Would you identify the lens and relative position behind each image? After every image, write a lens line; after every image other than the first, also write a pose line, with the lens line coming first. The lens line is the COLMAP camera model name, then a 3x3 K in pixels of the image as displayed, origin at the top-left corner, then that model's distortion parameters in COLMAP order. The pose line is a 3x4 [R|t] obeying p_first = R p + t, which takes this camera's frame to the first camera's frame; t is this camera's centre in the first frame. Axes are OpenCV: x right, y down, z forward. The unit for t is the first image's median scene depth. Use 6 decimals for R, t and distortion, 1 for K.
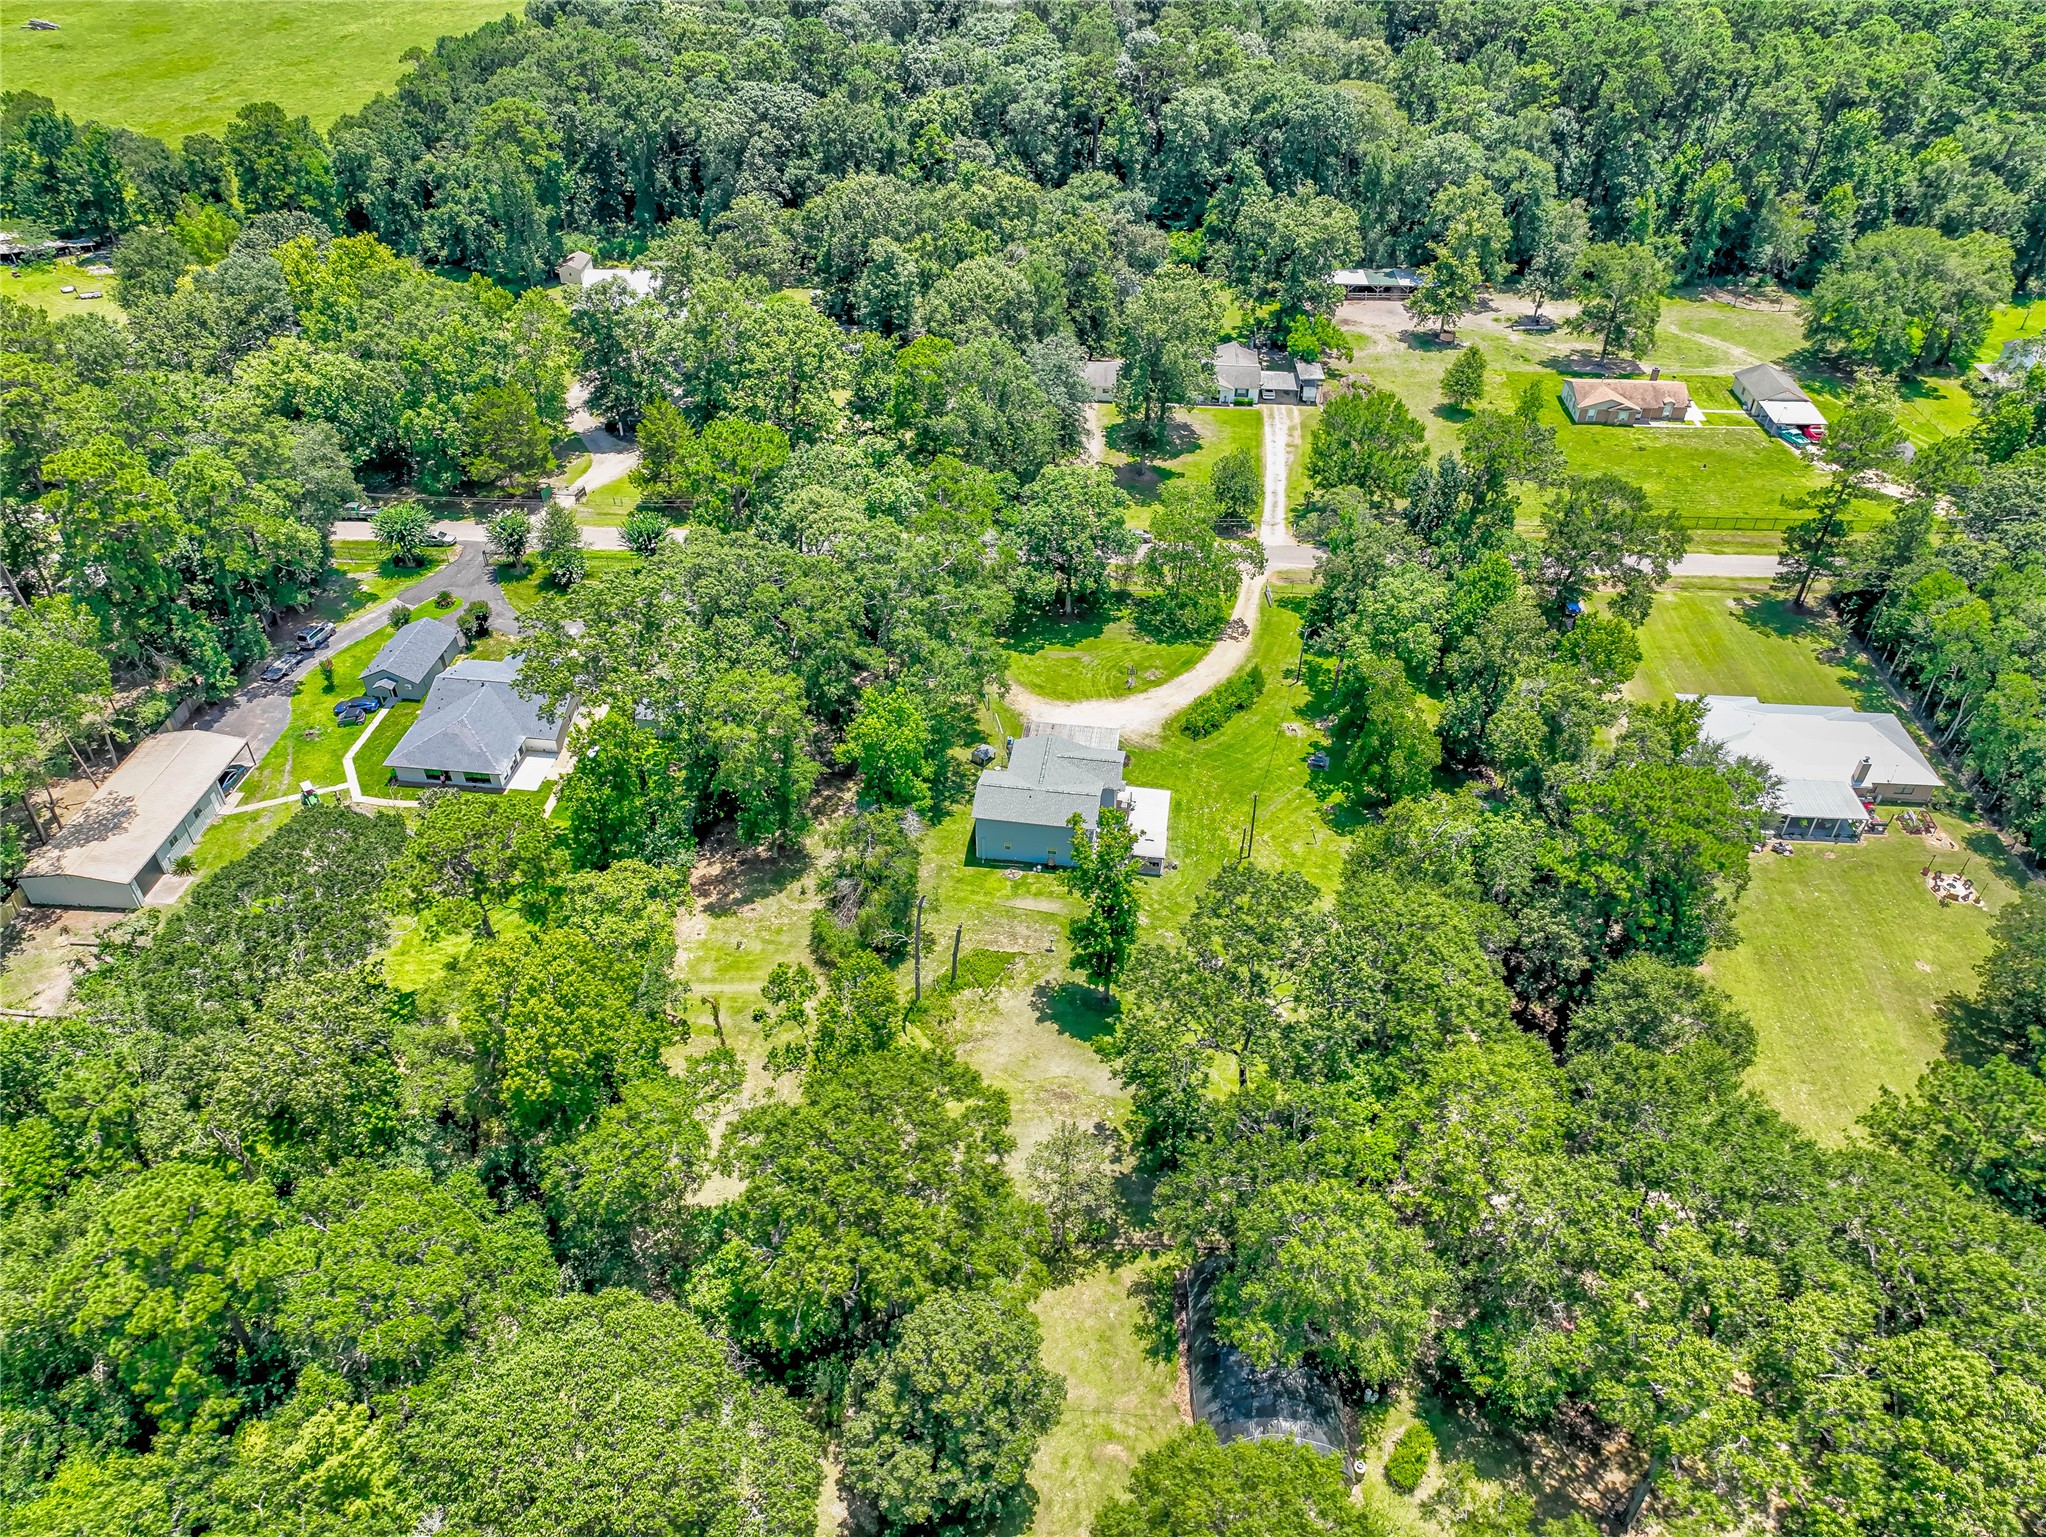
lens RADIAL K [[1436.9, 0, 1028.6], [0, 1436.9, 773.3], [0, 0, 1]] dist [0.005658, 0.027832]
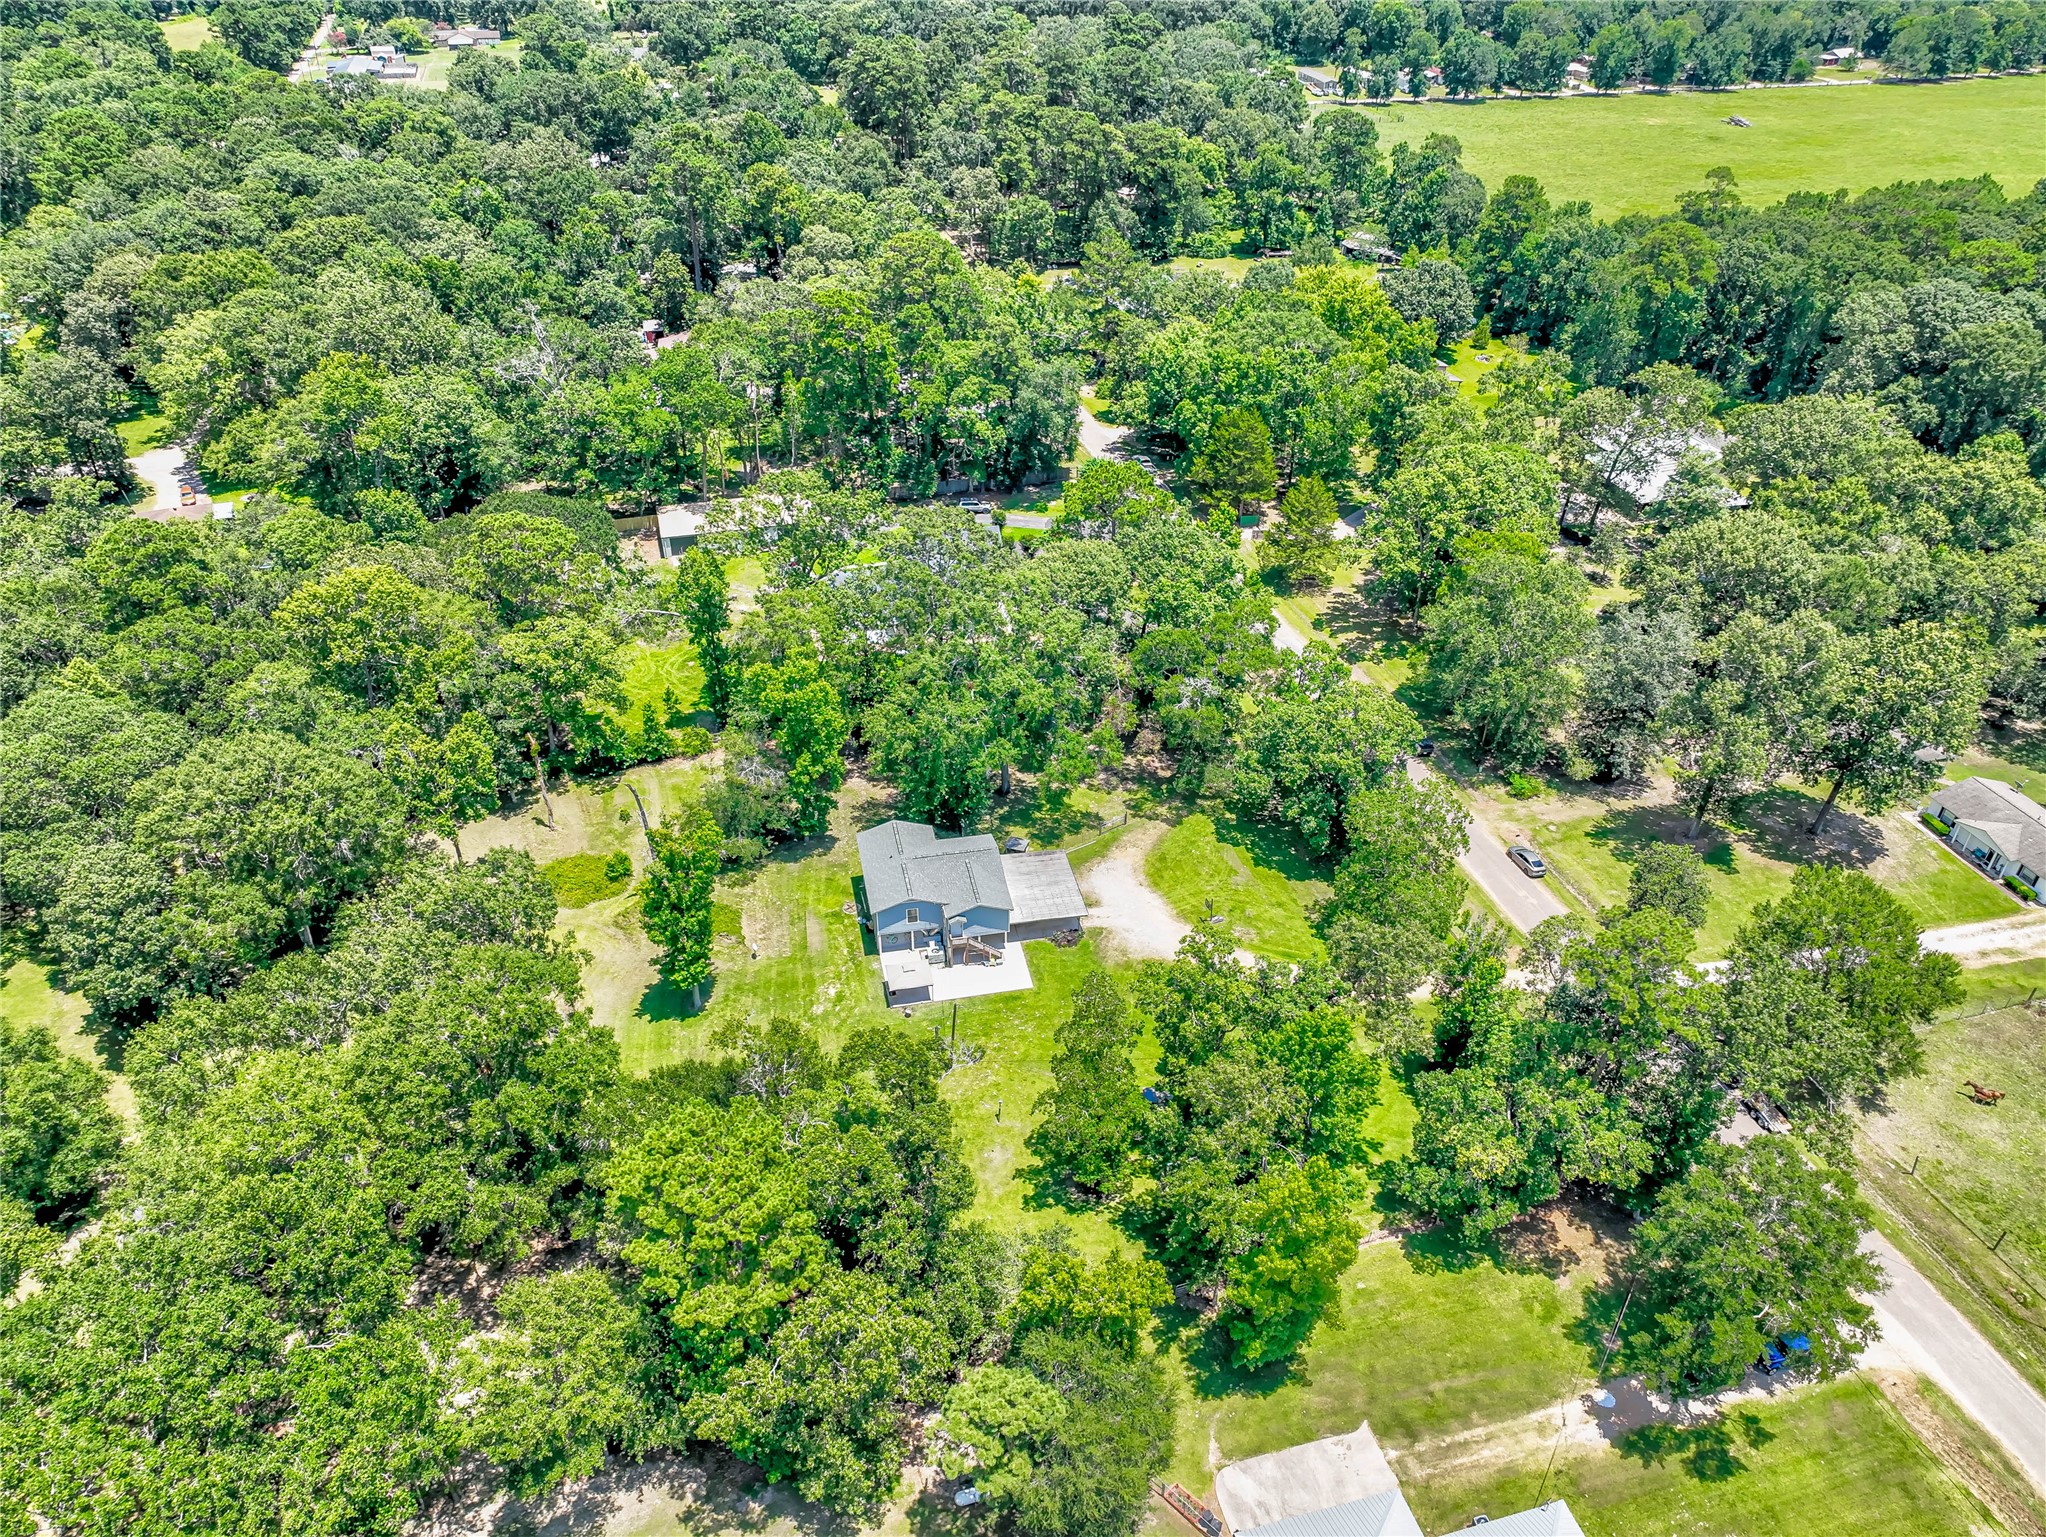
lens RADIAL K [[1436.9, 0, 1026.2], [0, 1436.9, 777.6], [0, 0, 1]] dist [0.005658, 0.027832]
pose [[0.340359, 0.535292, -0.773058, 0.481199], [-0.588343, 0.762560, 0.268989, -0.216632], [0.733490, 0.363270, 0.574479, 0.307174]]
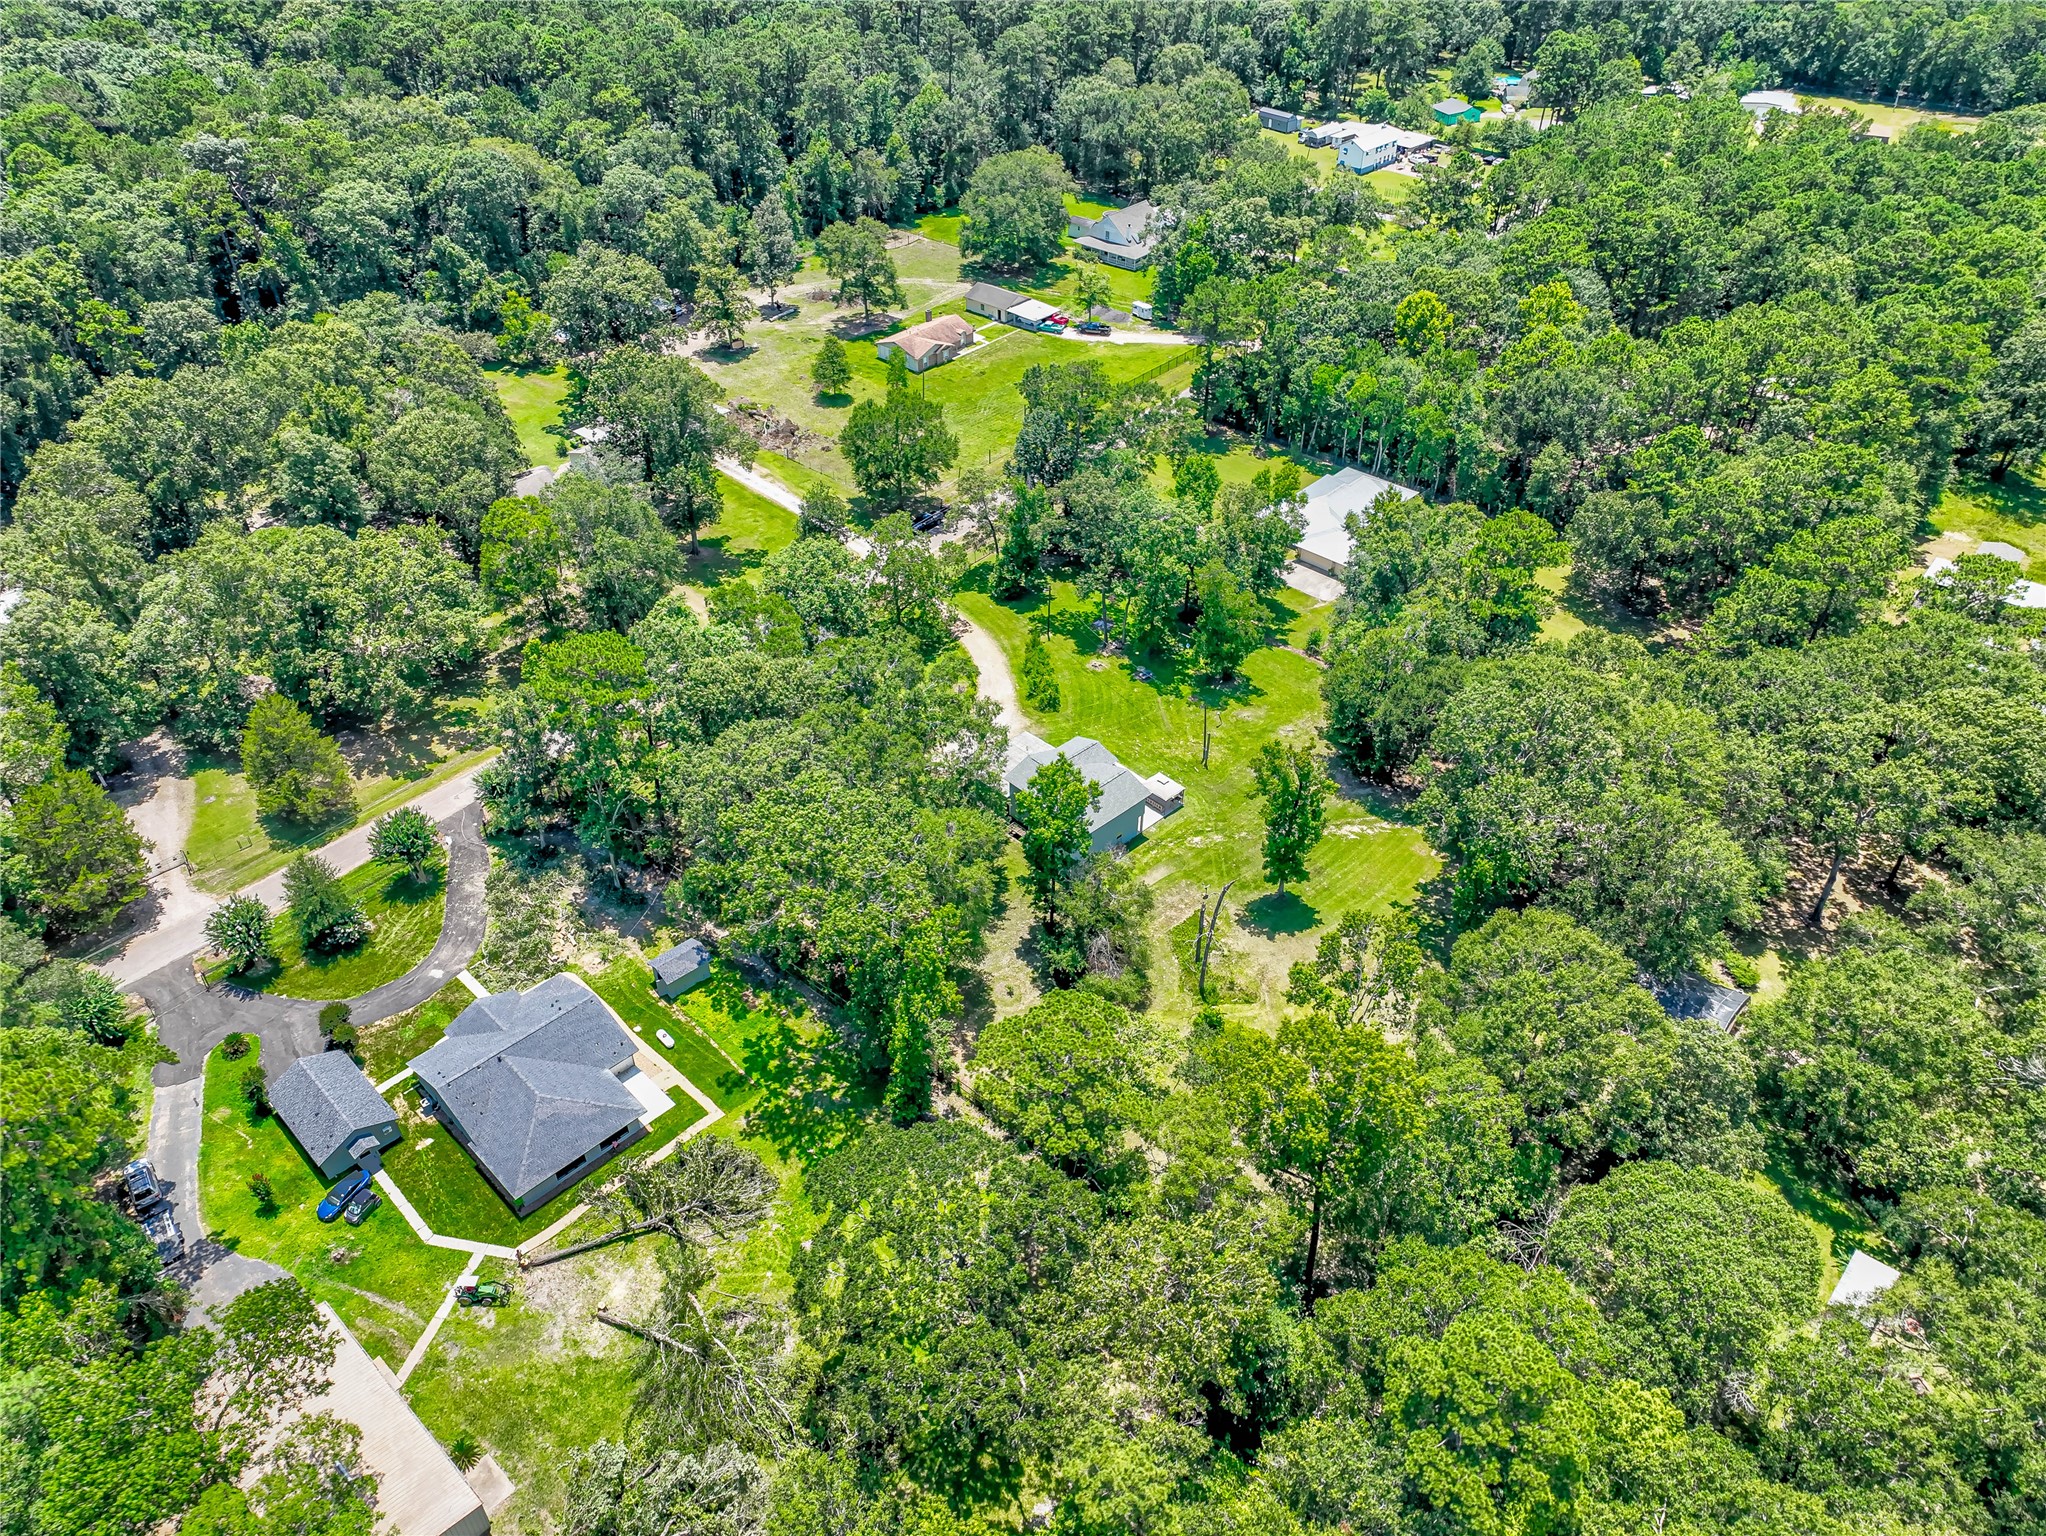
lens RADIAL K [[1436.9, 0, 1029.6], [0, 1436.9, 768.9], [0, 0, 1]] dist [0.005658, 0.027832]
pose [[0.619116, -0.488761, 0.614662, -0.435514], [0.484480, 0.853726, 0.190867, -0.149928], [-0.618041, 0.179623, 0.765350, 0.118747]]
